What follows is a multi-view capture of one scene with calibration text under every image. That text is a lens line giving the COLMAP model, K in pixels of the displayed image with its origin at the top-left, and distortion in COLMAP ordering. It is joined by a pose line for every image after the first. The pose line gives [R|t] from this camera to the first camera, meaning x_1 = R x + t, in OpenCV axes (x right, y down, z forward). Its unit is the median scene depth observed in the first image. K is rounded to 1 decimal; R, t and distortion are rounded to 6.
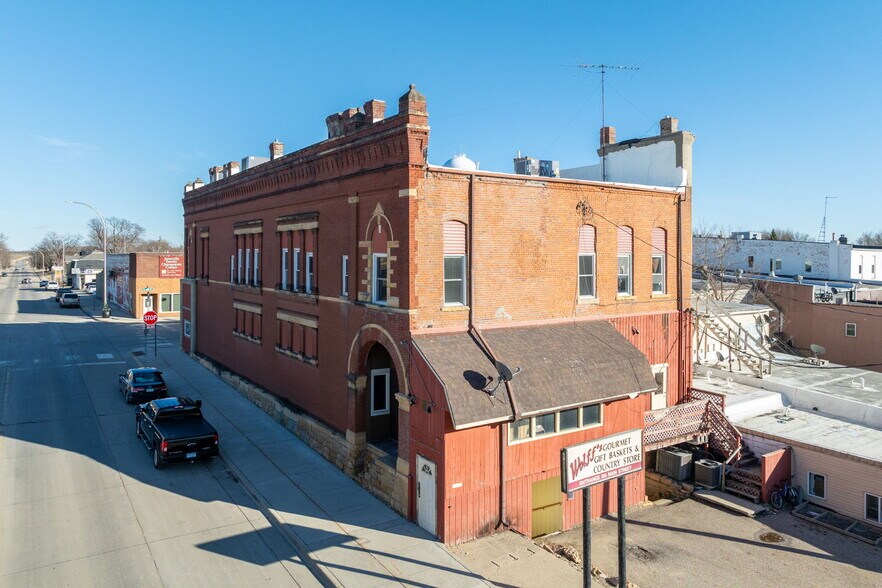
lens RADIAL K [[624.5, 0, 430.7], [0, 624.5, 217.2], [0, 0, 1]] dist [-0.025353, 0.011885]
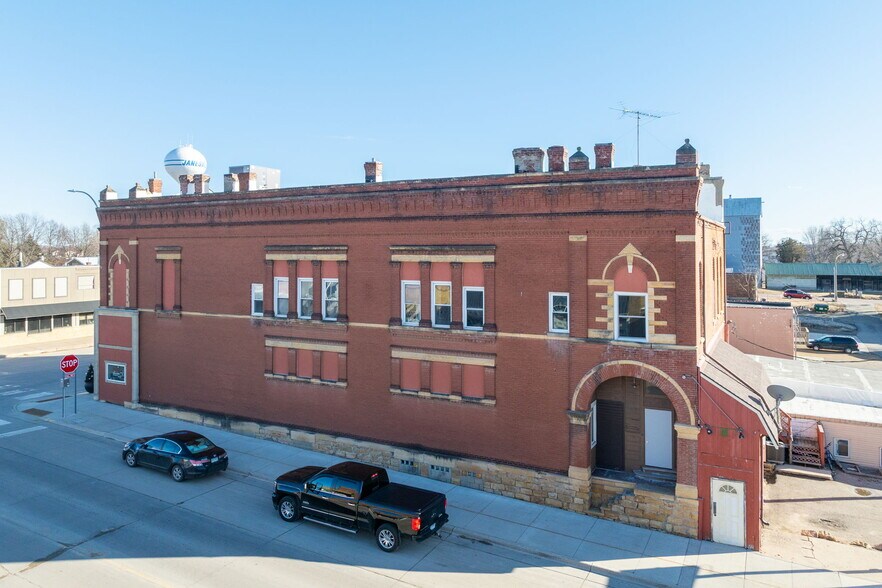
lens RADIAL K [[624.5, 0, 442.3], [0, 624.5, 210.7], [0, 0, 1]] dist [-0.025353, 0.011885]
pose [[0.880105, 0.022969, 0.474223, -0.825582], [-0.022131, 0.999728, -0.007350, -0.061745], [-0.474262, -0.004026, 0.880374, 0.222270]]
